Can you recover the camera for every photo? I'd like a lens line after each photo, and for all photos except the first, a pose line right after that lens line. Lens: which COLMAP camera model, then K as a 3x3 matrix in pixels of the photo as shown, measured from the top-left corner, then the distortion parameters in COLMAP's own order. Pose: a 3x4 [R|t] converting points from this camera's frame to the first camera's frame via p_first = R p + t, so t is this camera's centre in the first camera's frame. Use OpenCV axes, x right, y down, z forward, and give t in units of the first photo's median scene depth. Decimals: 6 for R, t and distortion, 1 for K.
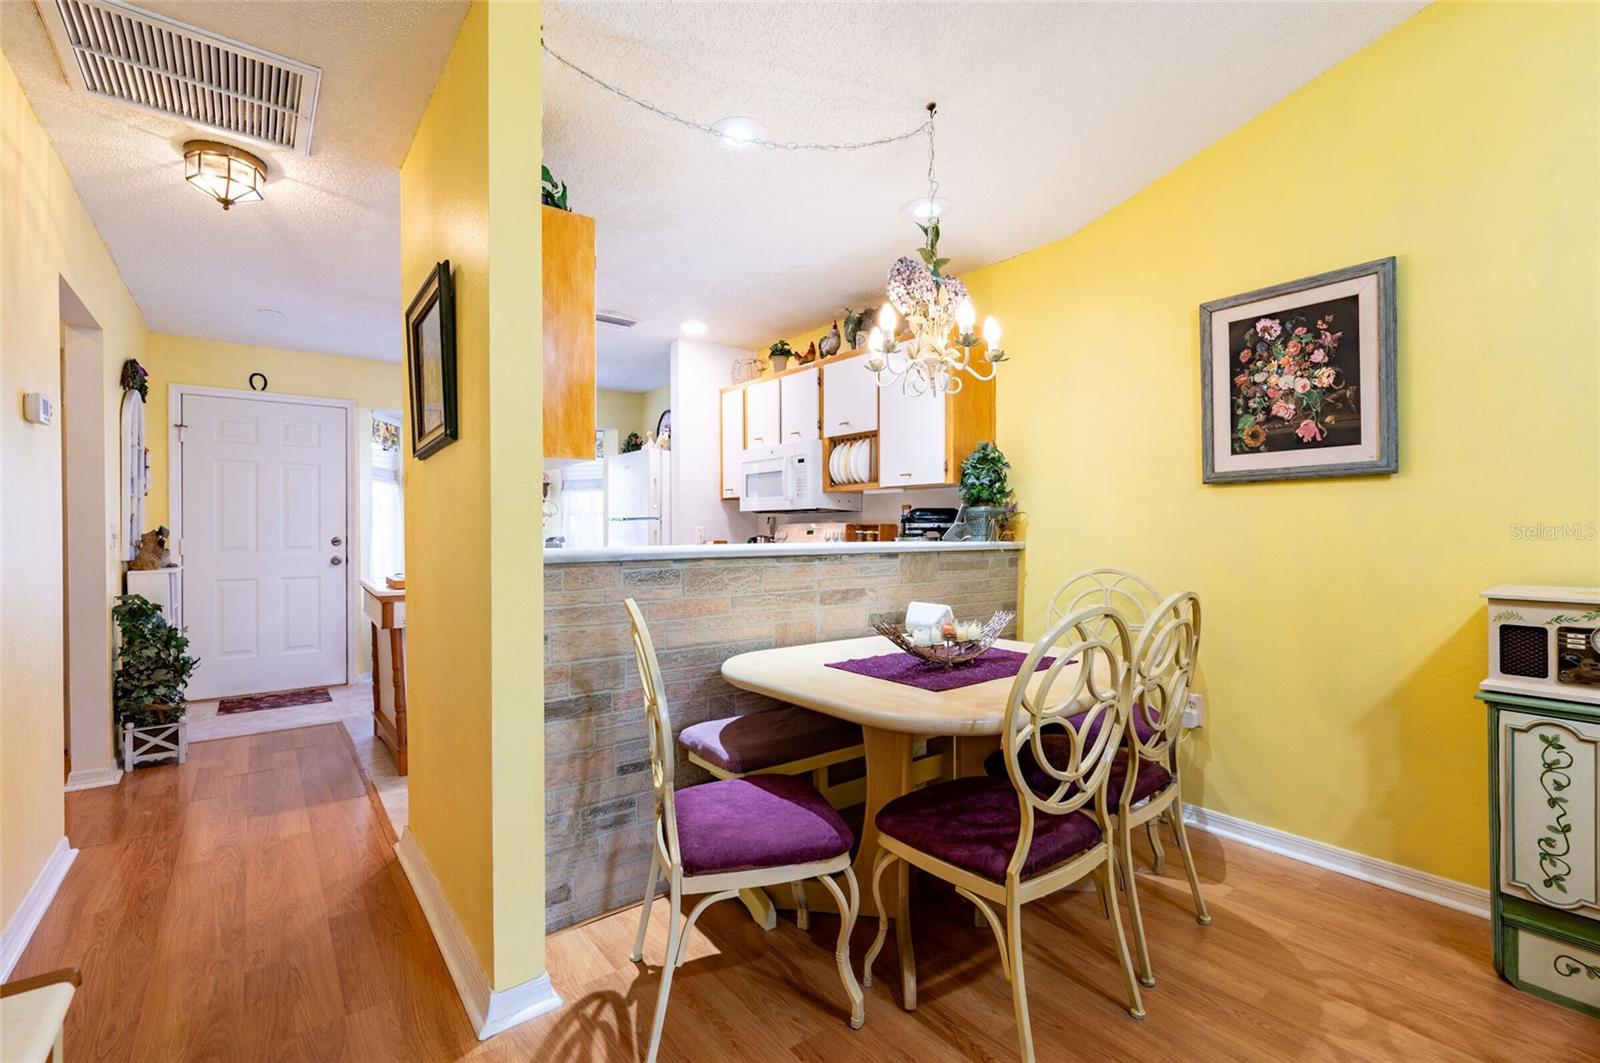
lens RADIAL K [[722.2, 0, 802.9], [0, 722.2, 531.0], [0, 0, 1]] dist [-0.001459, -0.000168]
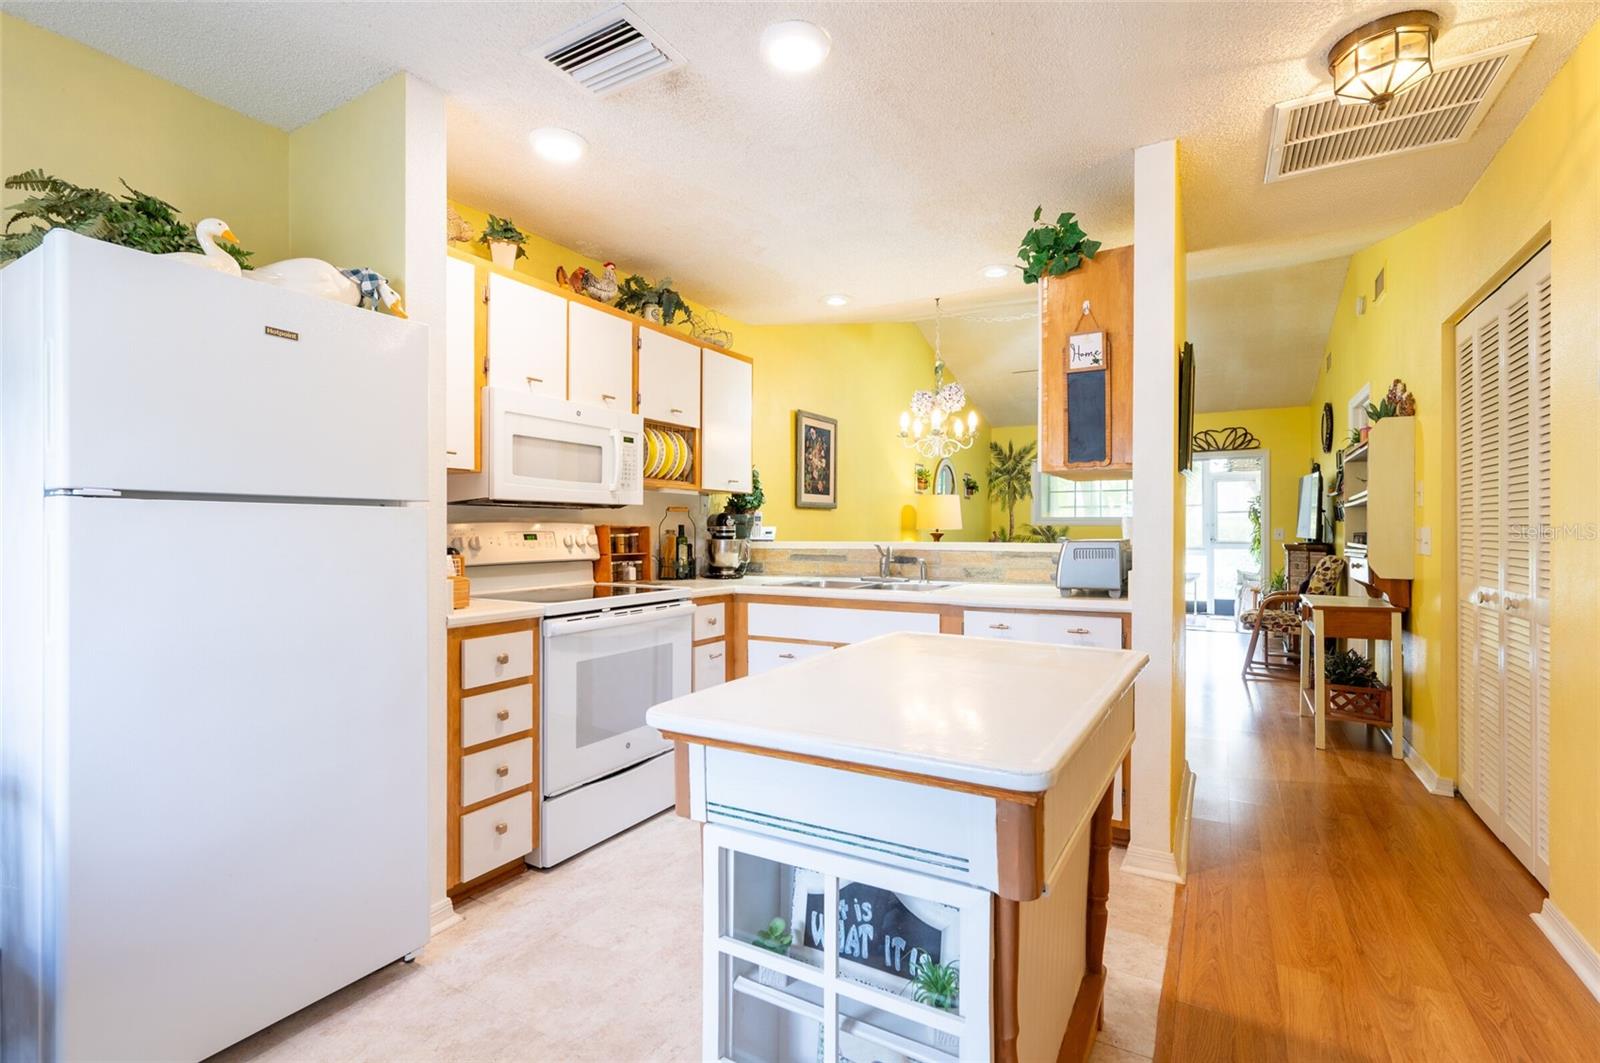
lens RADIAL K [[722.2, 0, 804.3], [0, 722.2, 535.4], [0, 0, 1]] dist [-0.001459, -0.000168]
pose [[-0.388702, -0.003639, 0.921356, -0.872496], [0.003382, 0.999980, 0.005376, -0.002155], [-0.921357, 0.005206, -0.388682, 1.286237]]
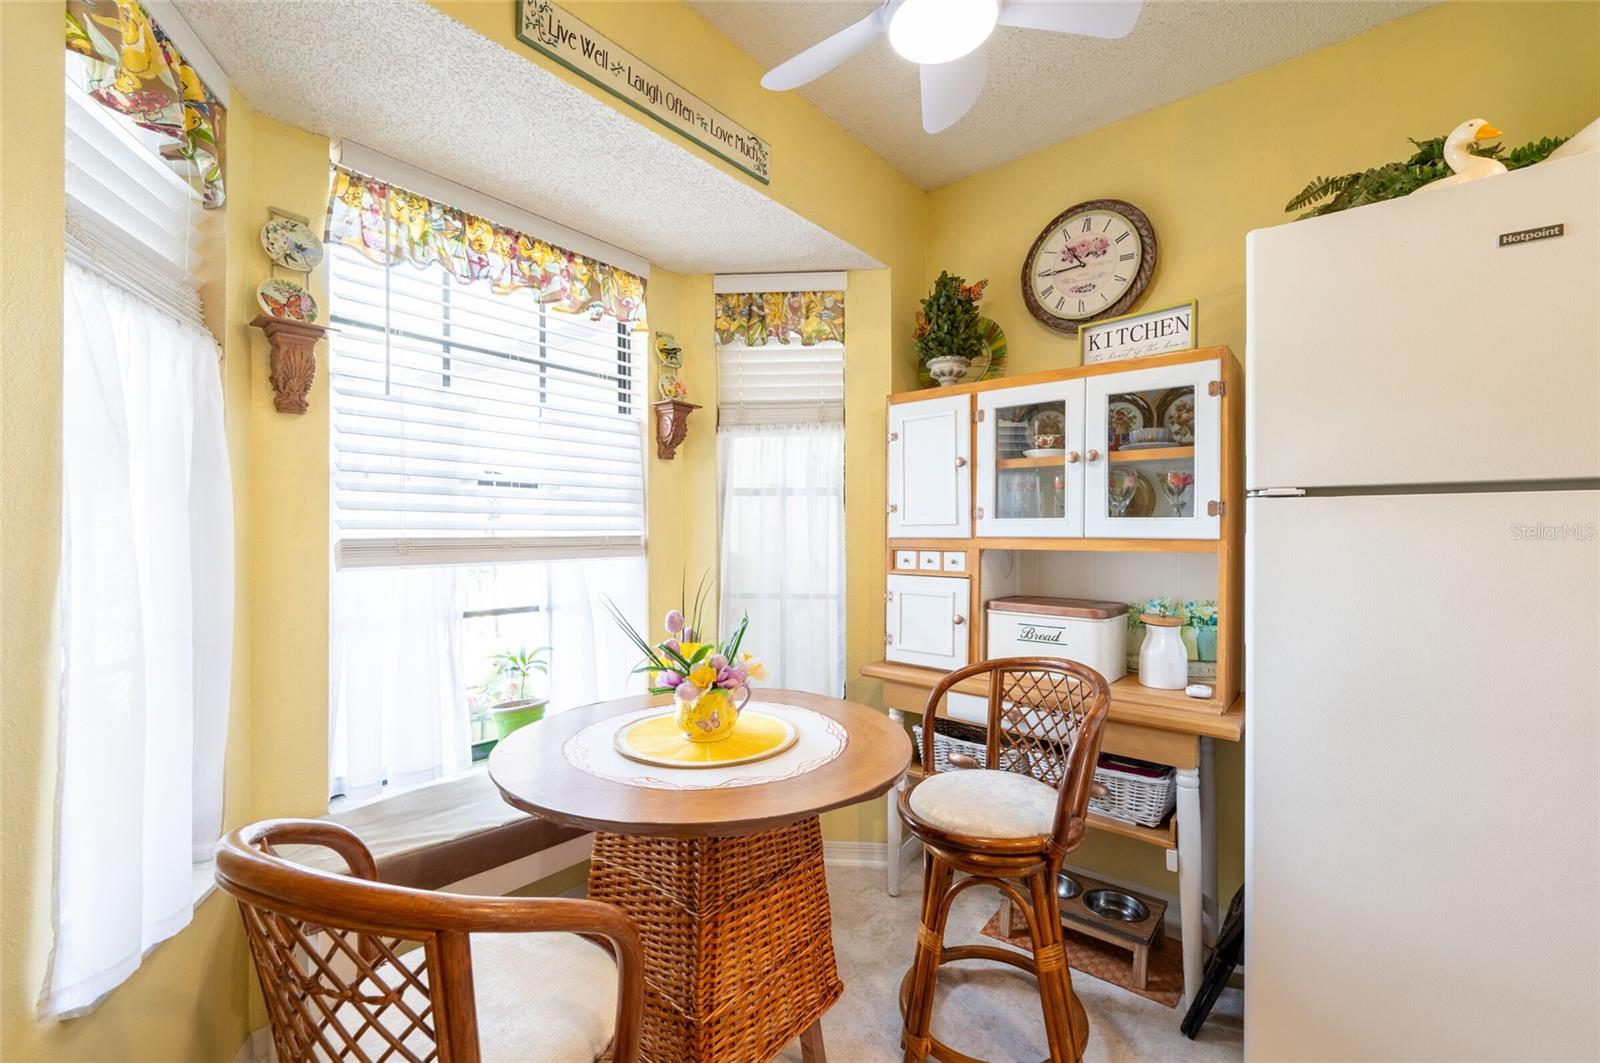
lens RADIAL K [[676.7, 0, 802.6], [0, 676.7, 529.1], [0, 0, 1]] dist [-0.001047, -0.000373]
pose [[0.974004, 0.003179, 0.226508, -0.692299], [-0.001612, 0.999973, -0.007103, -0.002742], [-0.226524, 0.006554, 0.973983, 1.210167]]
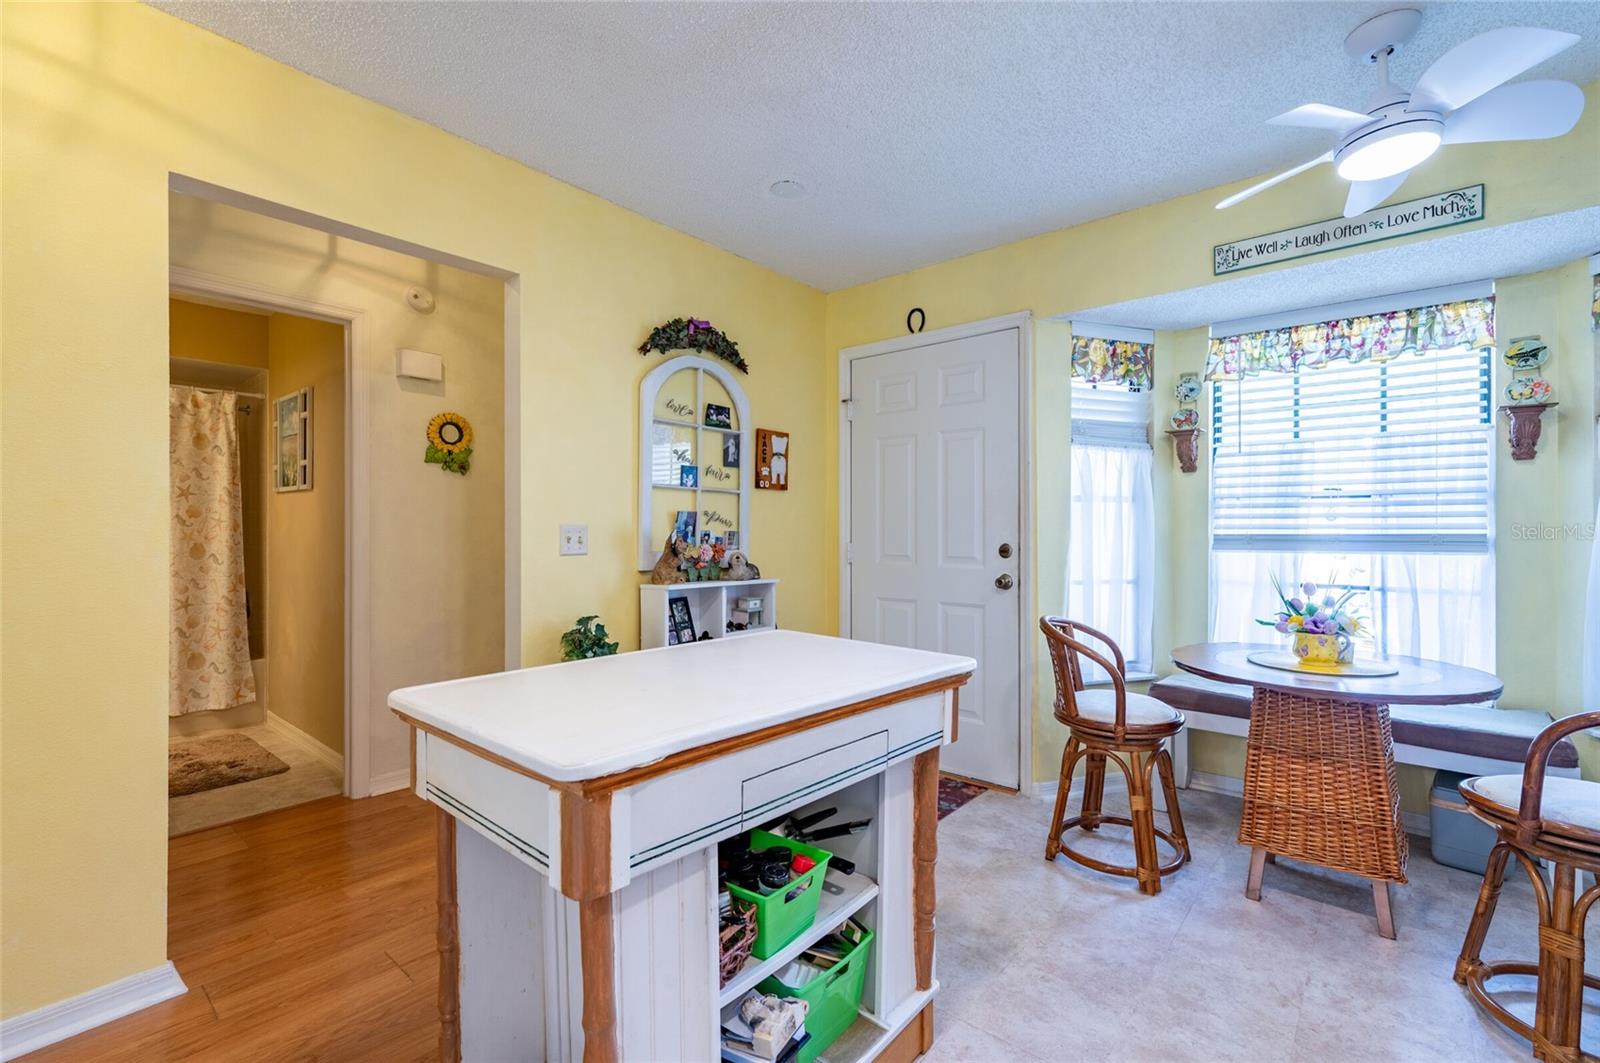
lens RADIAL K [[676.7, 0, 812.2], [0, 676.7, 527.0], [0, 0, 1]] dist [-0.001047, -0.000373]
pose [[0.213868, 0.002717, -0.976859, -0.179558], [0.001576, 0.999994, 0.003127, -0.011086], [0.976861, -0.002209, 0.213863, 1.044075]]
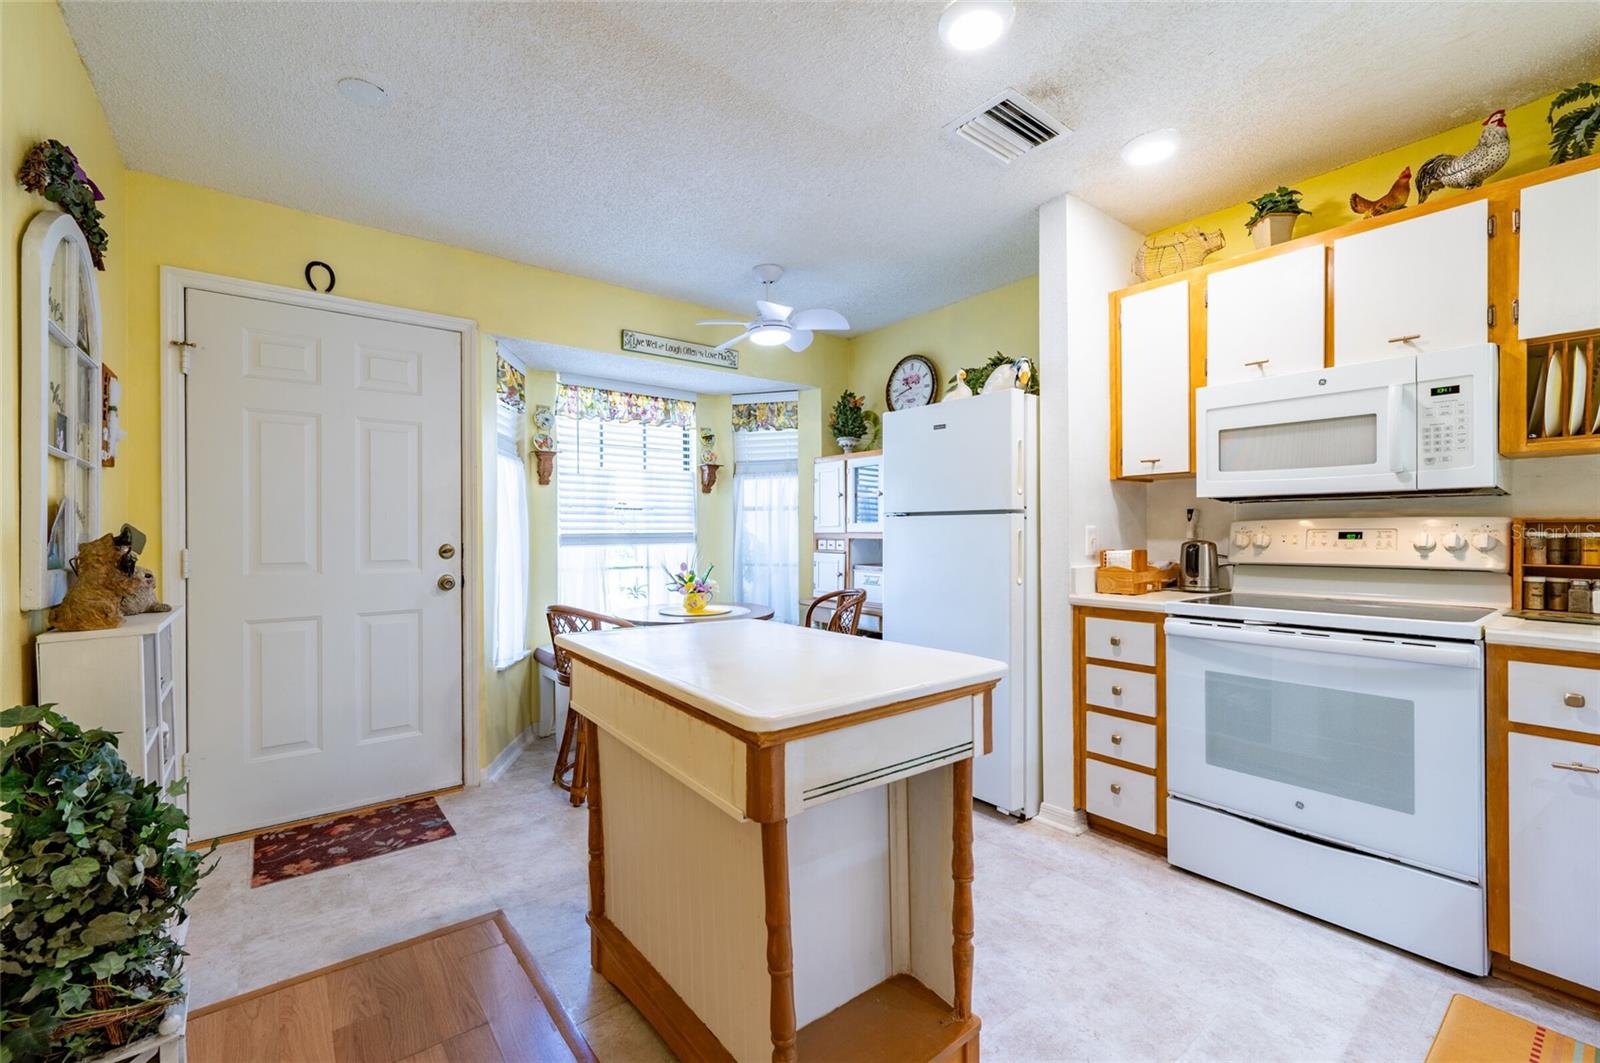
lens RADIAL K [[676.7, 0, 801.9], [0, 676.7, 530.2], [0, 0, 1]] dist [-0.001047, -0.000373]
pose [[0.999903, -0.002716, 0.013674, -0.516204], [0.002745, 0.999994, -0.002079, -0.001991], [-0.013668, 0.002116, 0.999904, 0.620528]]
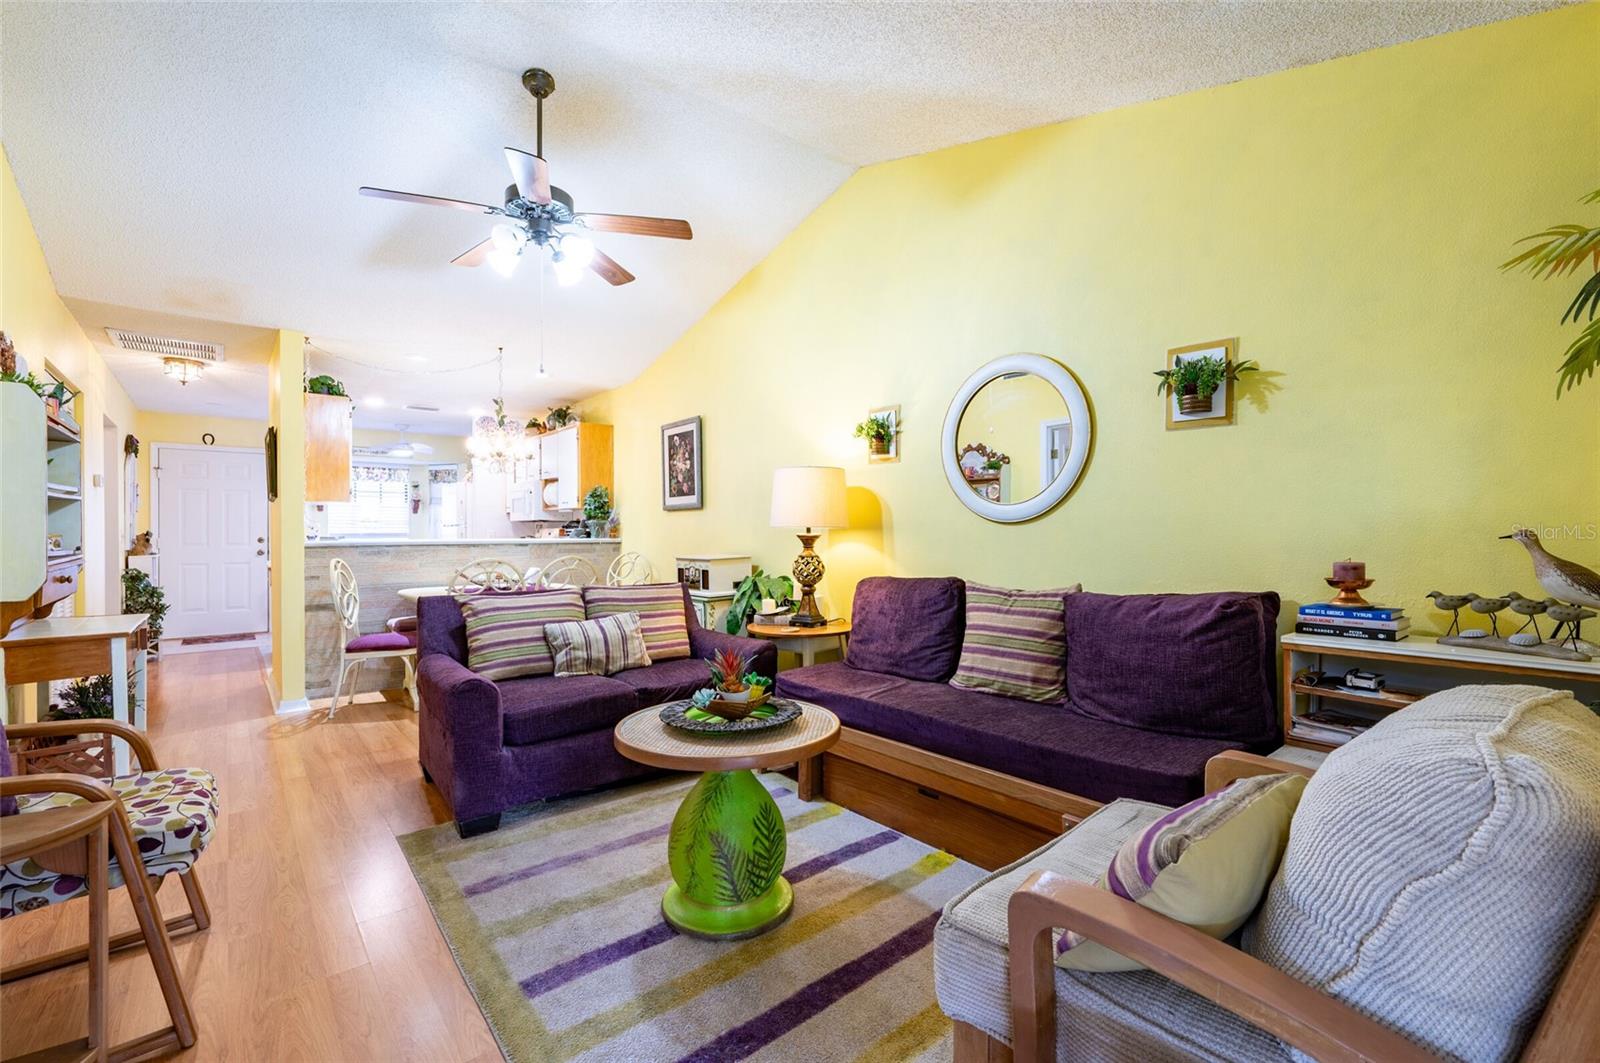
lens RADIAL K [[676.7, 0, 789.1], [0, 676.7, 529.8], [0, 0, 1]] dist [-0.001047, -0.000373]
pose [[0.998945, -0.001440, 0.045889, 0.630544], [0.001626, 0.999991, -0.004021, -0.000016], [-0.045883, 0.004091, 0.998938, -0.758285]]
